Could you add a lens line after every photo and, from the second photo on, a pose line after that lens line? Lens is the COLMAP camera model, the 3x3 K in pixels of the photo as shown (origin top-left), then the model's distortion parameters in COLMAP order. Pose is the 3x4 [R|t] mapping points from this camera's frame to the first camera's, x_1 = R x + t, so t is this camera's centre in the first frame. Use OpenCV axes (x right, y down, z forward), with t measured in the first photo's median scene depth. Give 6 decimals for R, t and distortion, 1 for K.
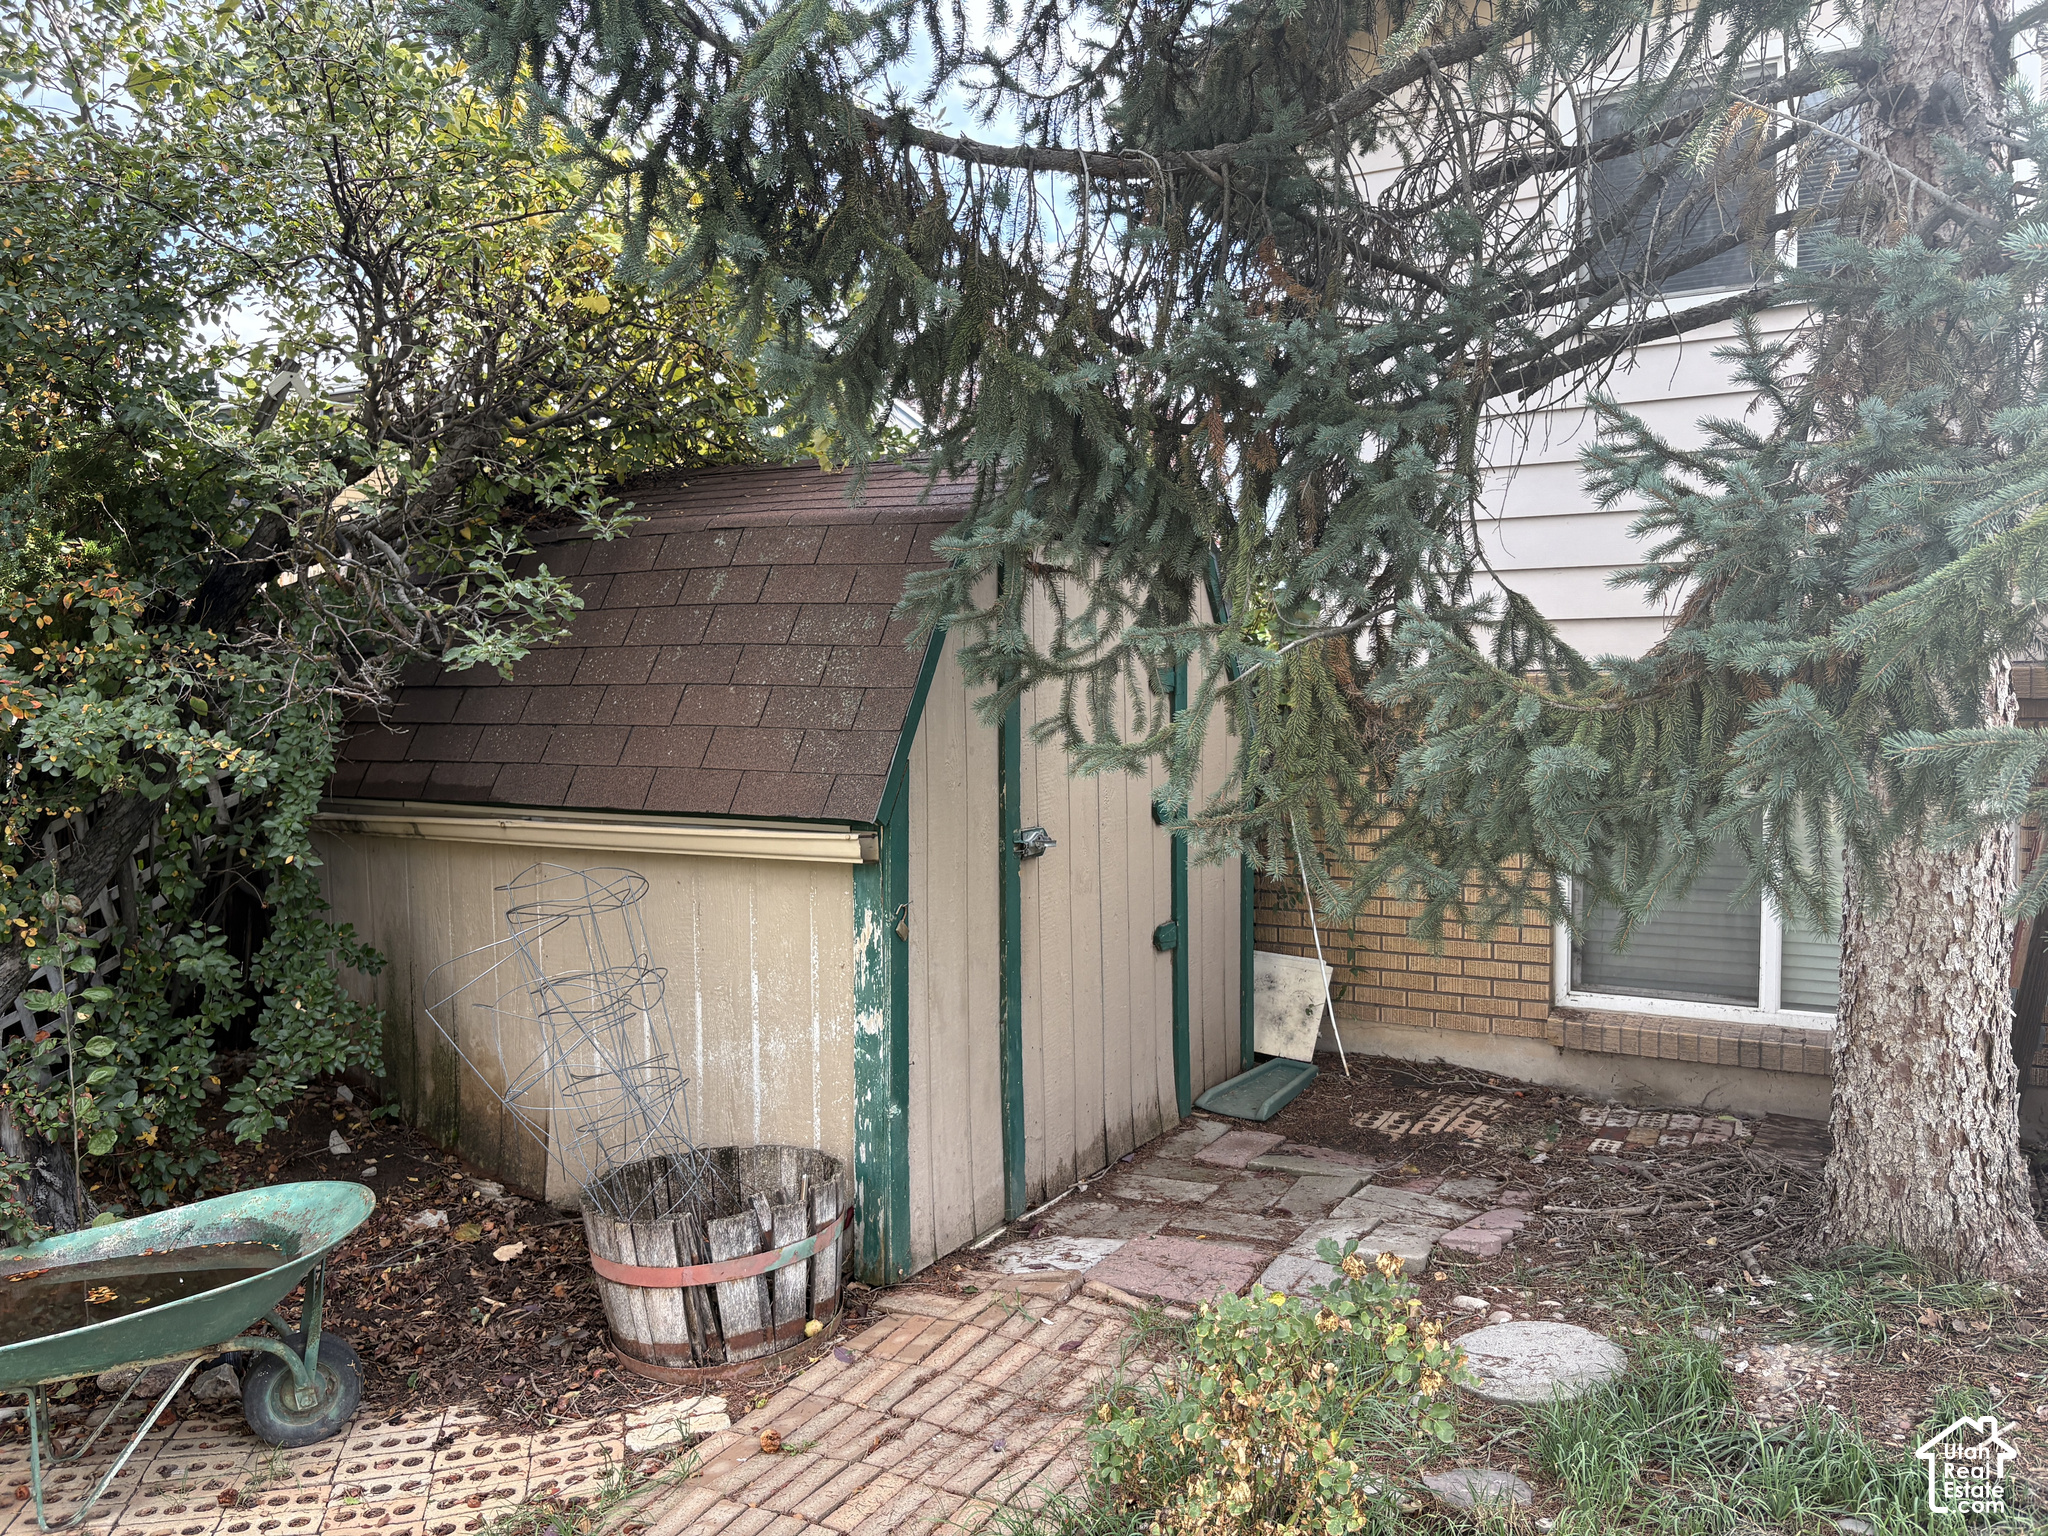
lens RADIAL K [[1560.0, 0, 1025.4], [0, 1560.0, 771.5], [0, 0, 1]] dist [0.034962, -0.028915]
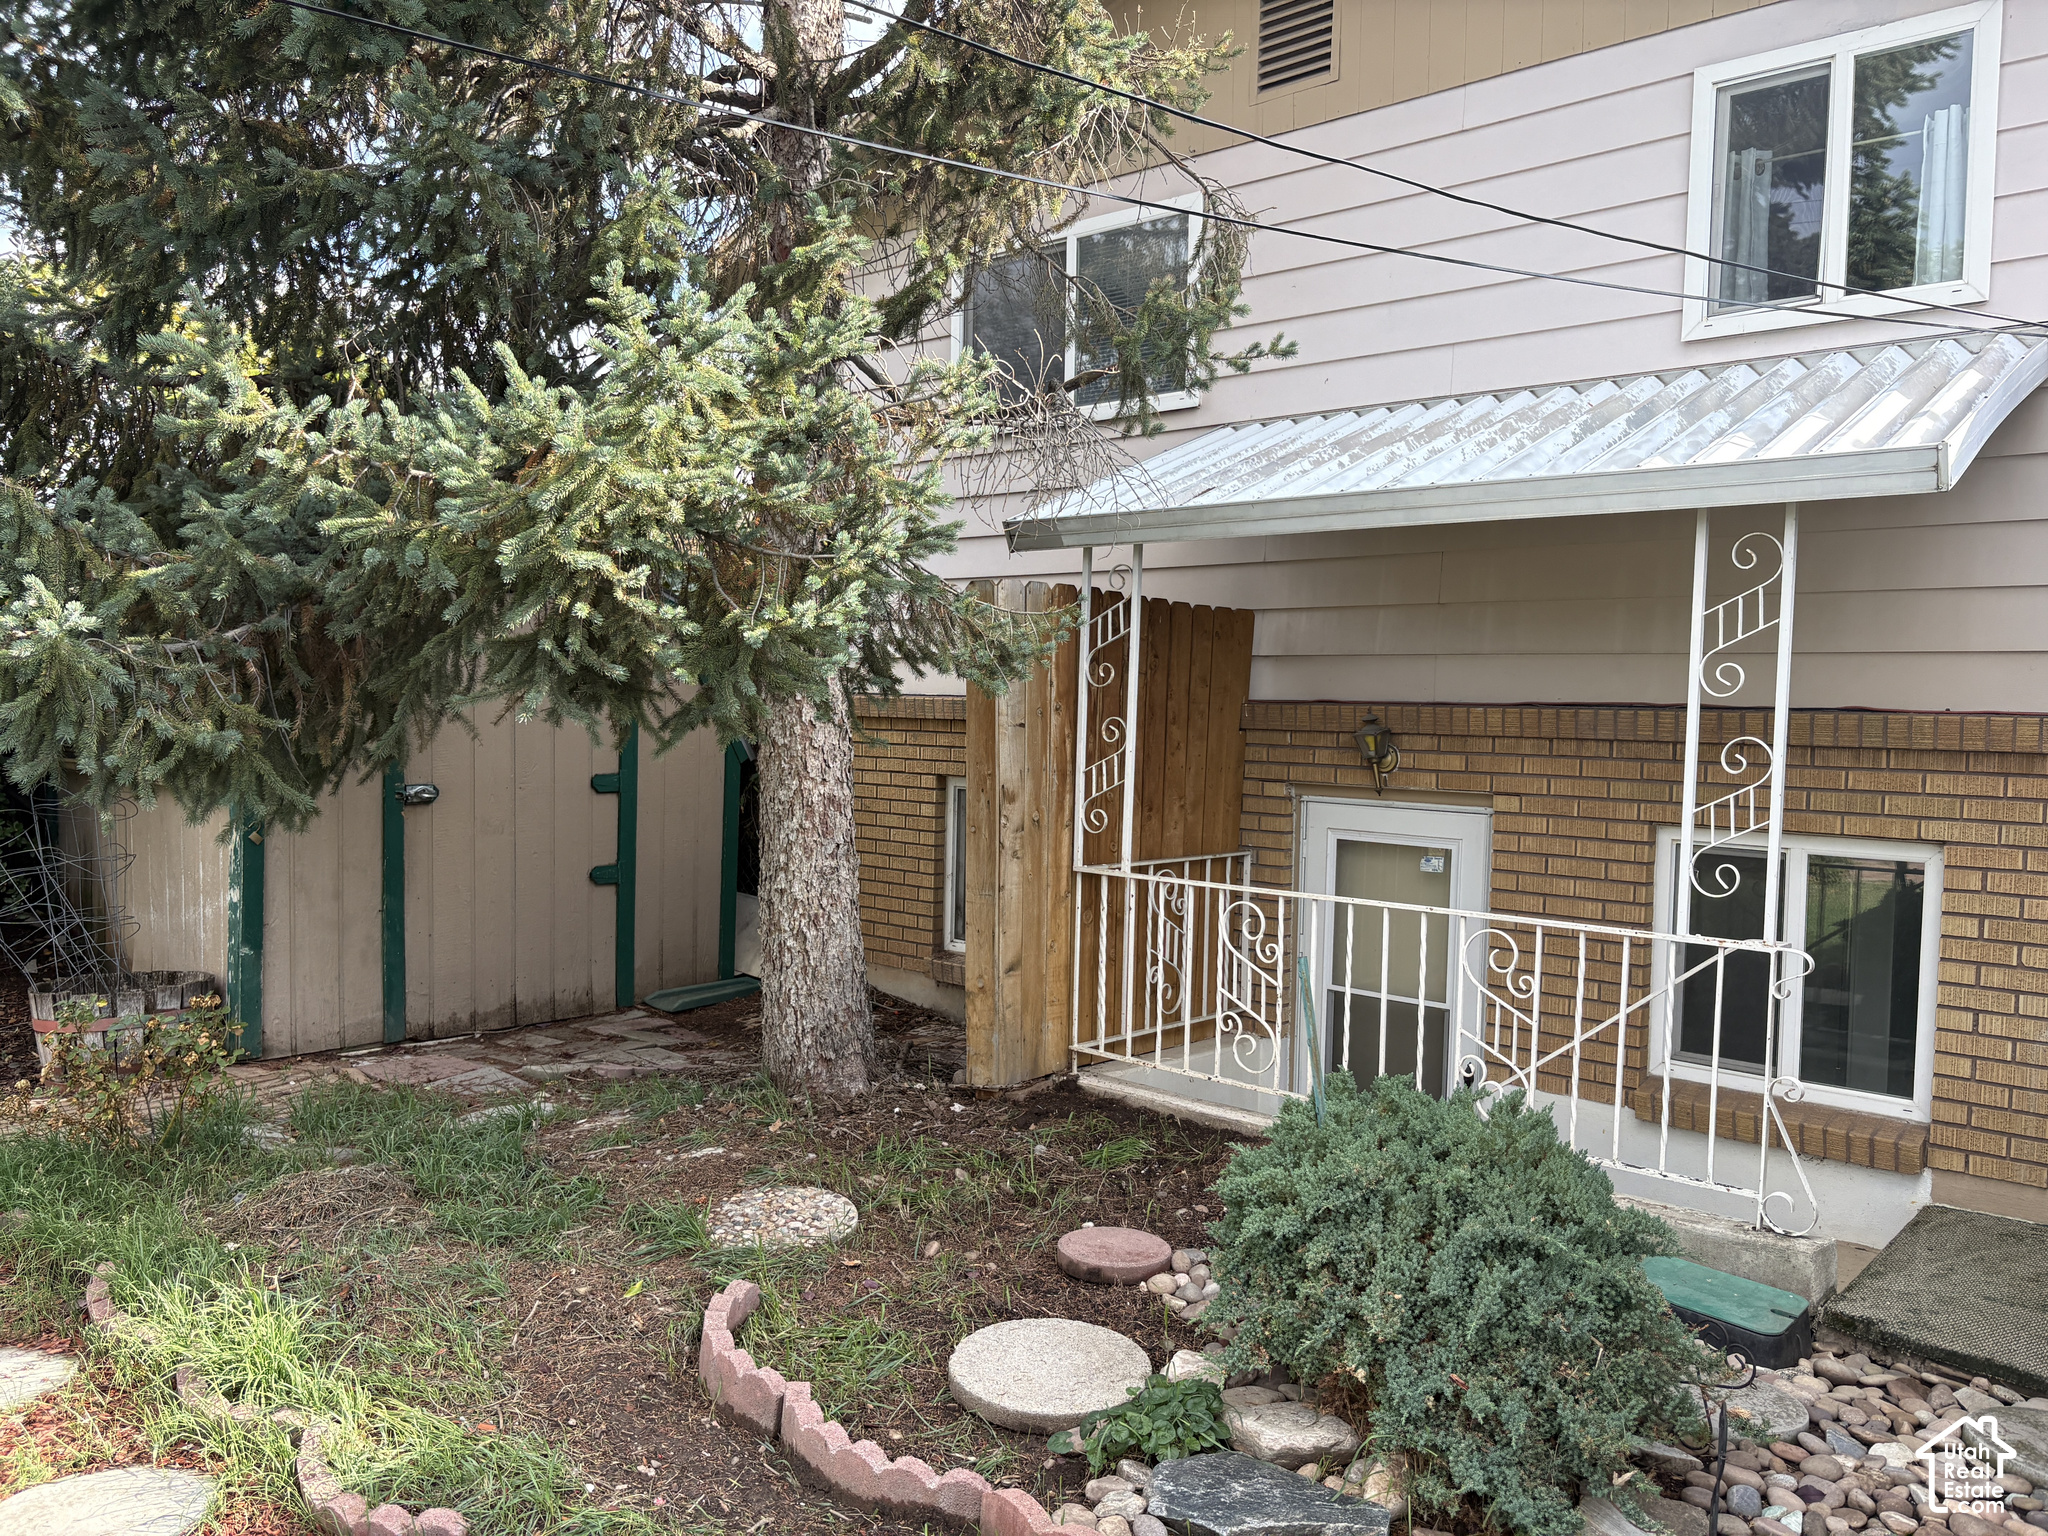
lens RADIAL K [[1560.0, 0, 1022.9], [0, 1560.0, 766.0], [0, 0, 1]] dist [0.034962, -0.028915]
pose [[0.974713, 0.038187, -0.220174, 0.921874], [-0.042396, 0.998997, -0.014421, 0.014737], [0.219403, 0.023391, 0.975354, -0.354100]]
